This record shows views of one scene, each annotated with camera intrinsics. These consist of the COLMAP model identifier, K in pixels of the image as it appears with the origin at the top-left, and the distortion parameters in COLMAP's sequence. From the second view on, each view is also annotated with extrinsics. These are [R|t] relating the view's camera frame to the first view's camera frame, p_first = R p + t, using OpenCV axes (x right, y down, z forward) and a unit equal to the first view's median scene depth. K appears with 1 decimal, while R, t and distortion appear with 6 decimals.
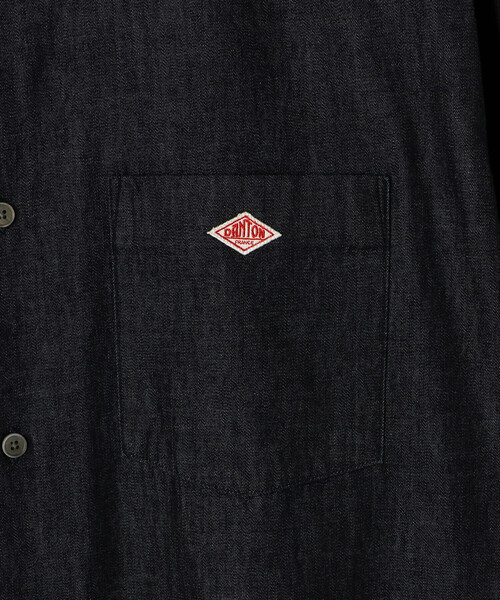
lens RADIAL K [[1645.8, 0, 248.8], [0, 1645.8, 302.7], [0, 0, 1]] dist [0.028093, 0.000000]
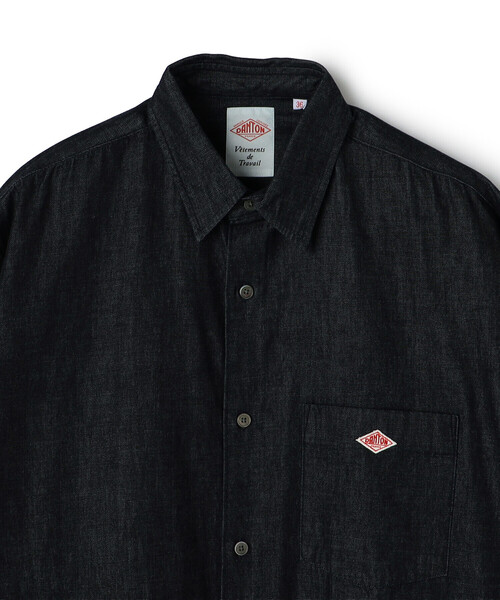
lens RADIAL K [[1153.1, 0, 253.3], [0, 1153.1, 297.7], [0, 0, 1]] dist [-0.029372, 0.000000]
pose [[0.991536, 0.056480, -0.116903, 0.002417], [-0.069629, 0.991307, -0.111632, -0.047827], [0.109582, 0.118827, 0.986850, -0.287815]]
